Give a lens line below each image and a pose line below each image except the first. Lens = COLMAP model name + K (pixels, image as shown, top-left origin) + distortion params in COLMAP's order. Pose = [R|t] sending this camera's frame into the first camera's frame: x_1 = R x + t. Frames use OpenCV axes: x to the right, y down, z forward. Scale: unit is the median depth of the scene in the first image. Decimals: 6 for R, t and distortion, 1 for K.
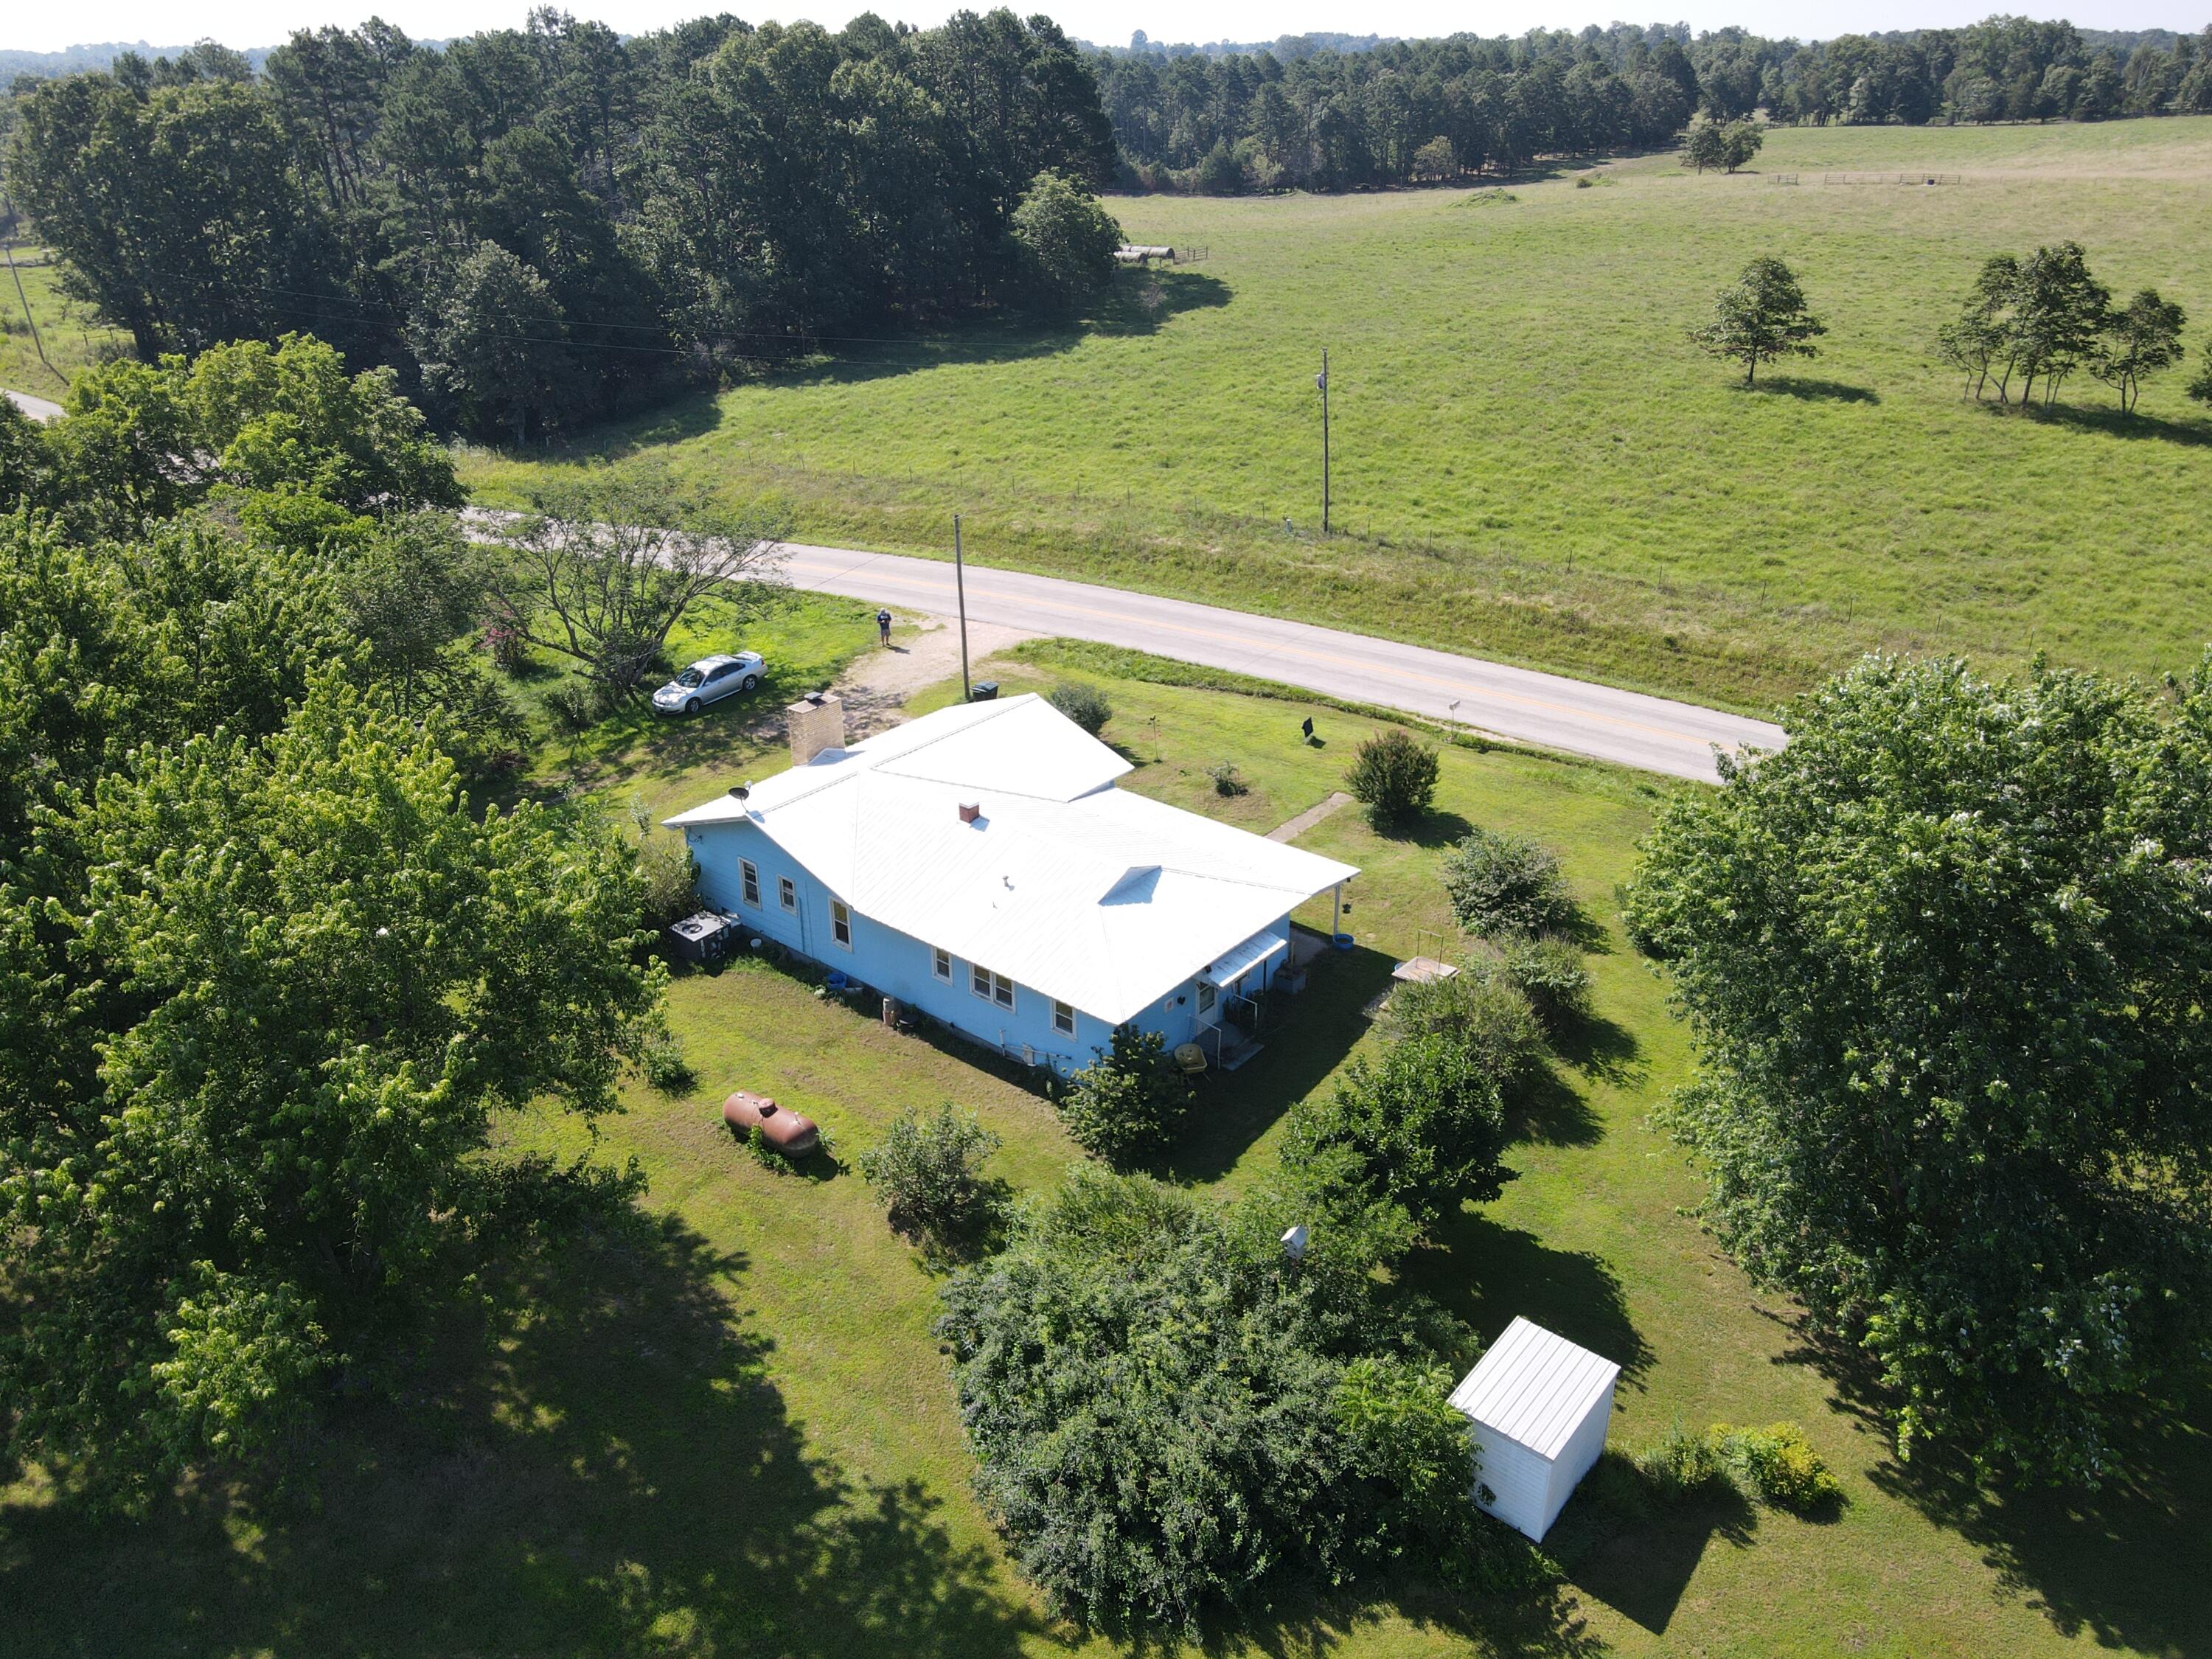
lens RADIAL K [[1639.2, 0, 1106.0], [0, 1639.2, 829.5], [0, 0, 1]] dist [0.009942, 0.006388]
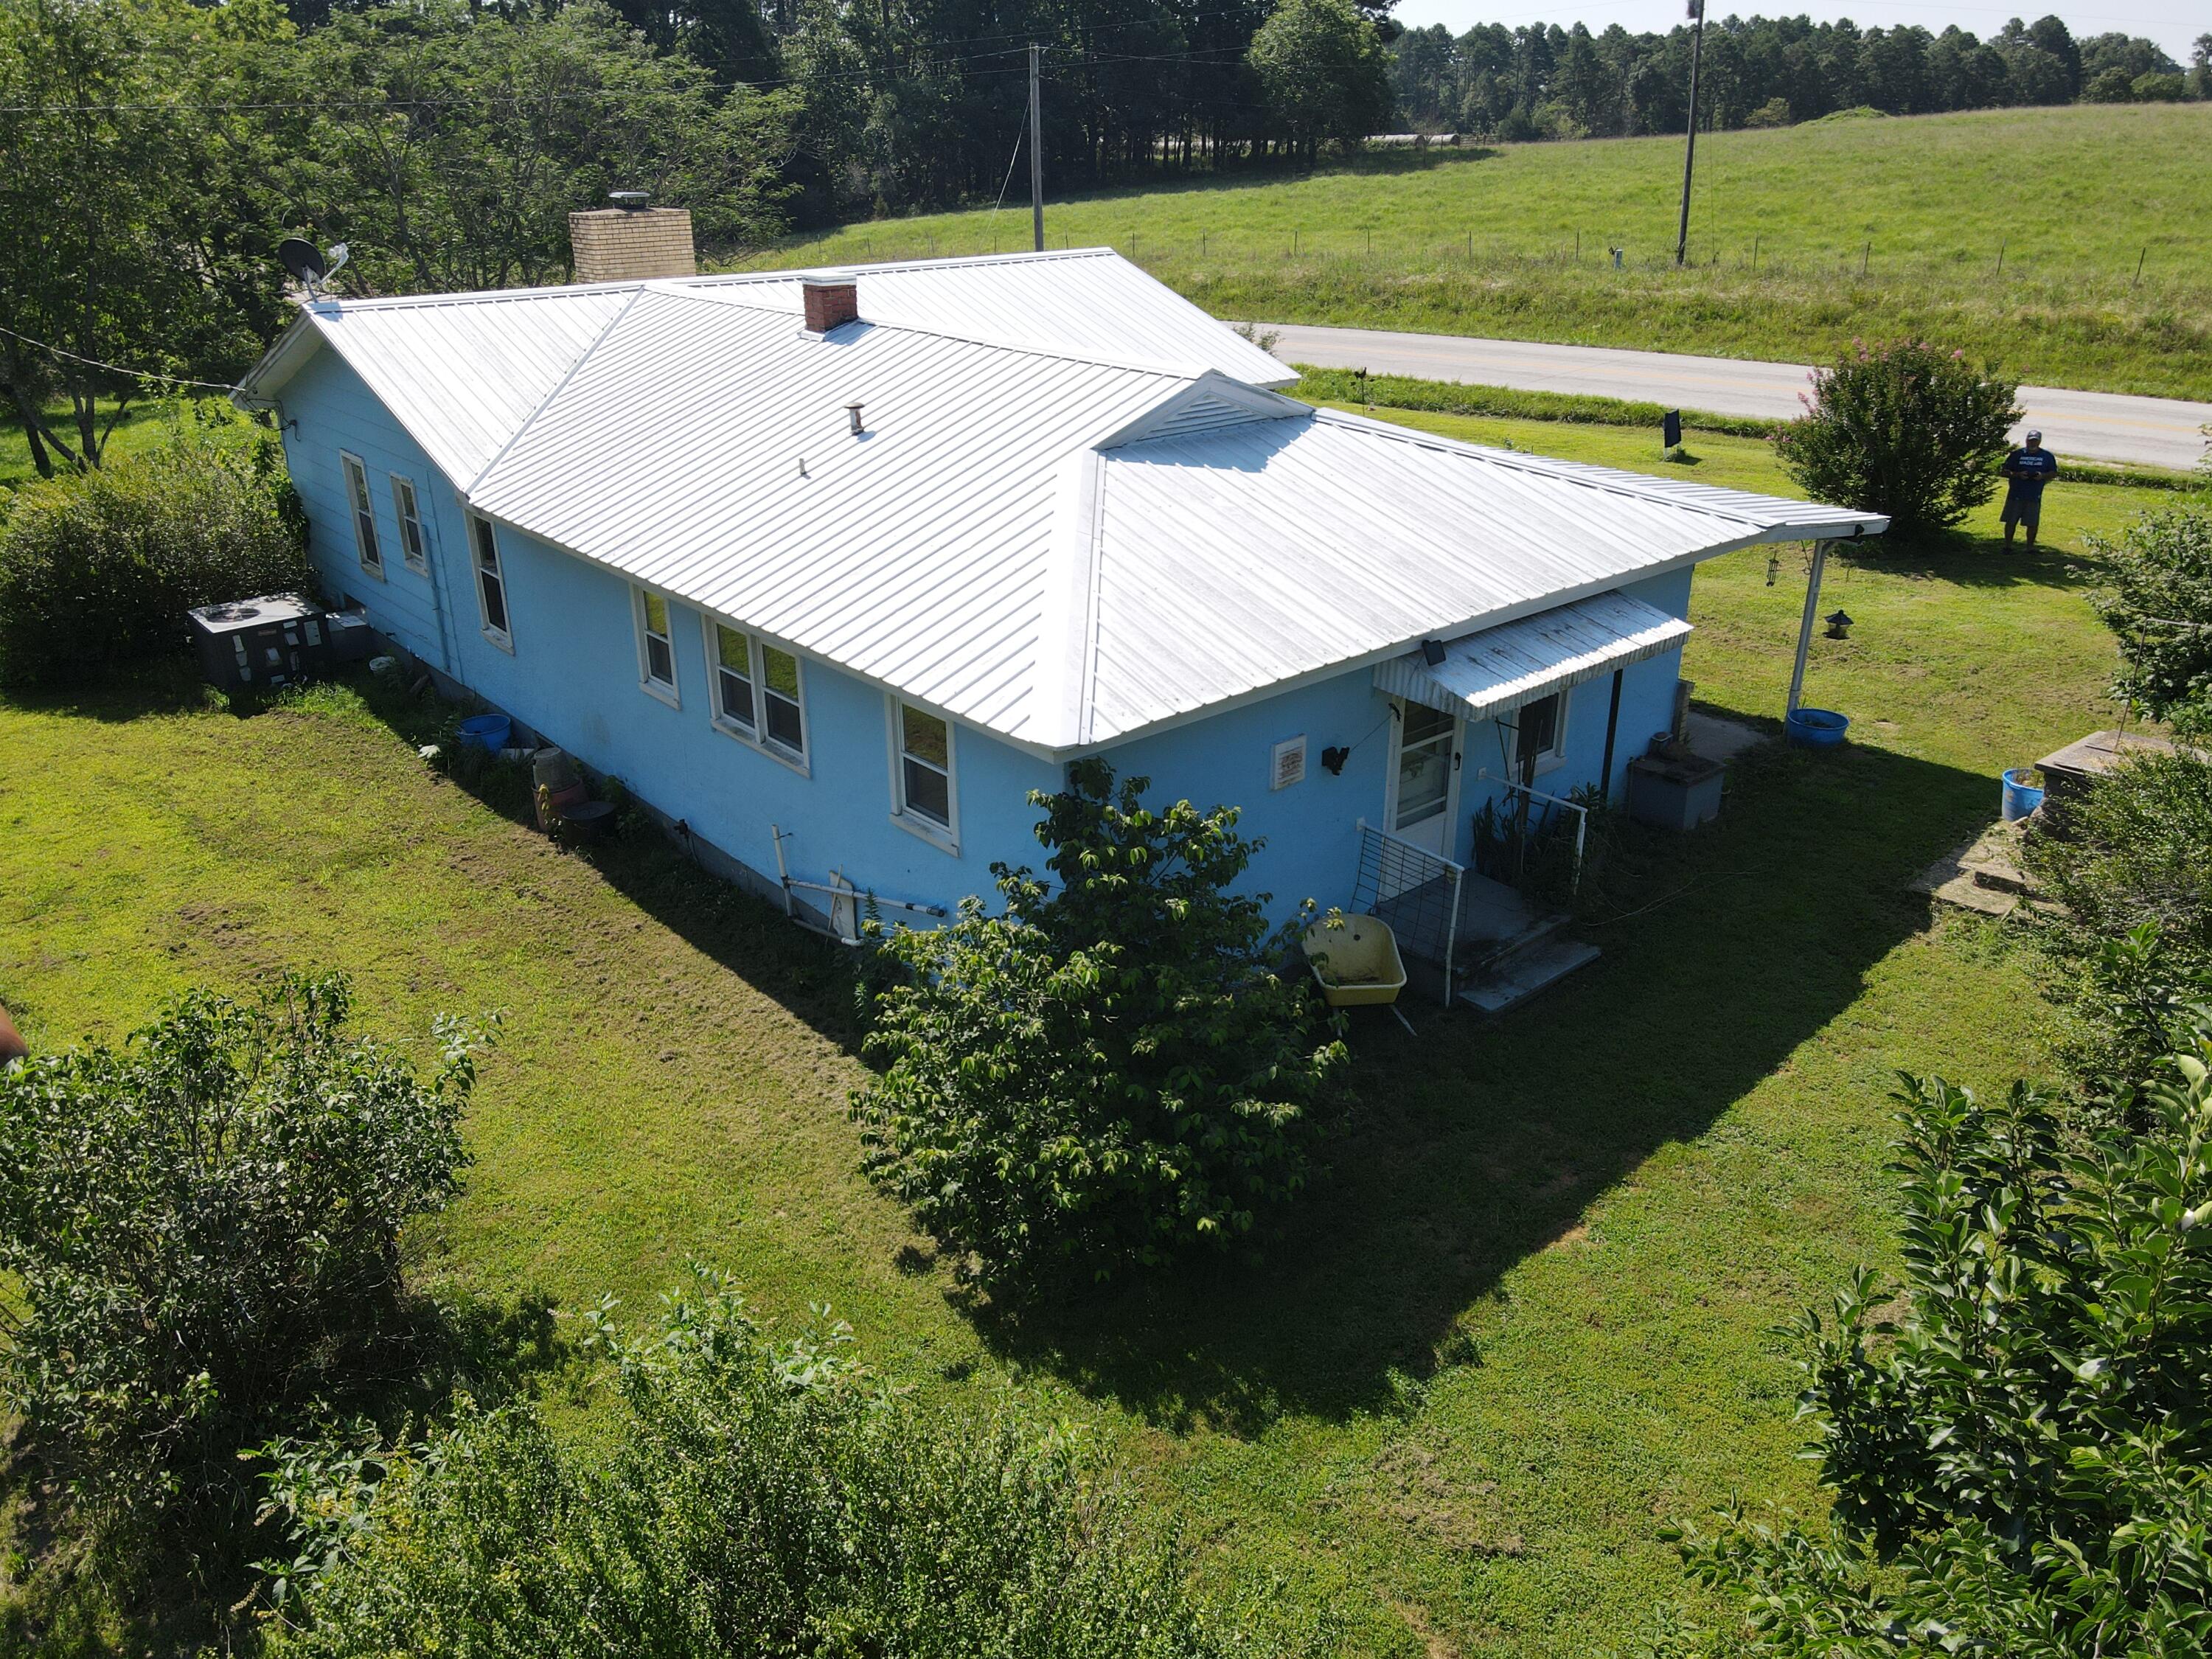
lens RADIAL K [[1639.2, 0, 1106.0], [0, 1639.2, 829.5], [0, 0, 1]] dist [0.009942, 0.006388]
pose [[0.986632, 0.068783, -0.147738, 0.043906], [-0.073628, 0.996904, -0.027575, 0.112804], [0.145384, 0.038084, 0.988642, 0.613236]]
